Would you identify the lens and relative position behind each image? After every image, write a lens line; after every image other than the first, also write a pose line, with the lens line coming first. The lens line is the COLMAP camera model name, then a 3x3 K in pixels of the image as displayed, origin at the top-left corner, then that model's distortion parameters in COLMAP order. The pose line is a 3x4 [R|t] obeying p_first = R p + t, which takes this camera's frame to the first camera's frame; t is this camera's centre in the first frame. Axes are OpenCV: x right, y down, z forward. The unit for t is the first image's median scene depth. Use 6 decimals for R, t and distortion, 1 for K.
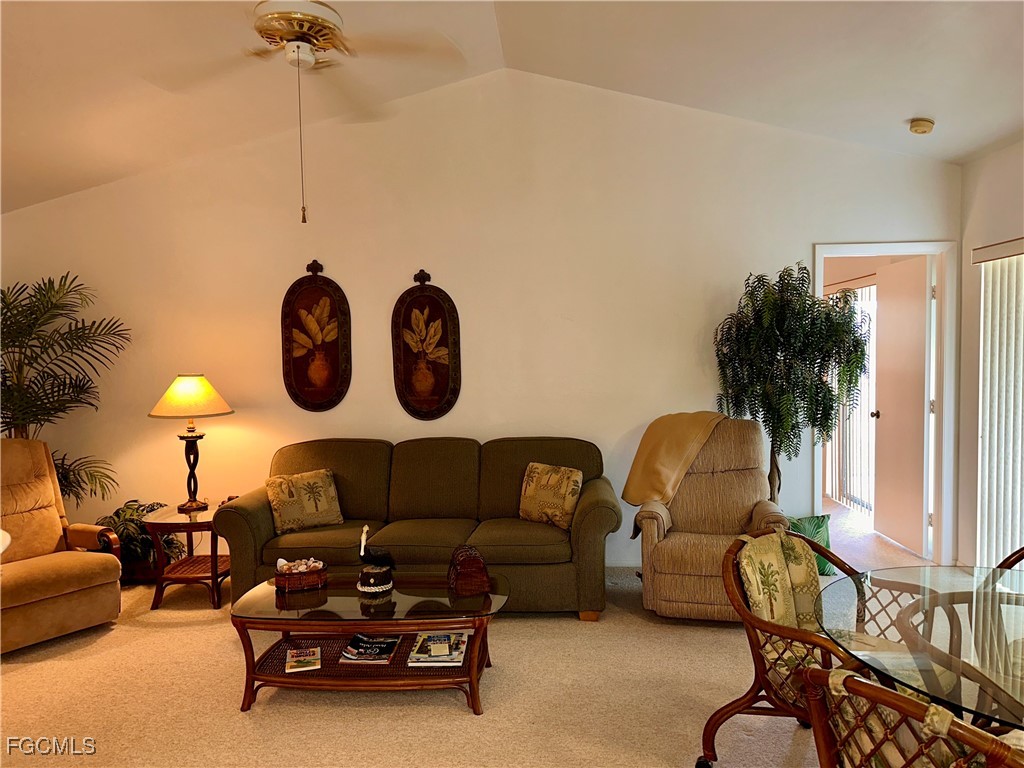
lens RADIAL K [[732.0, 0, 512.0], [0, 732.0, 384.0], [0, 0, 1]] dist [0.069856, -0.121868]
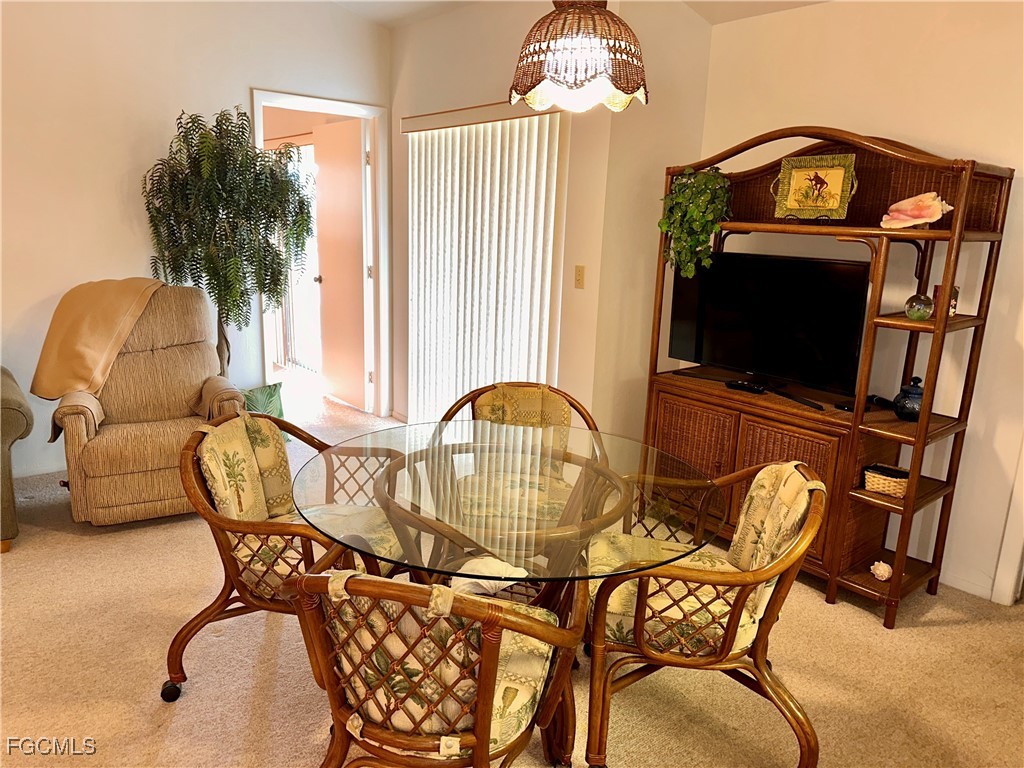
lens RADIAL K [[732.0, 0, 512.0], [0, 732.0, 384.0], [0, 0, 1]] dist [0.069856, -0.121868]
pose [[0.744862, -0.106751, 0.658624, 0.017720], [-0.014187, 0.984361, 0.175592, 0.003194], [-0.667068, -0.140135, 0.731698, 0.105050]]
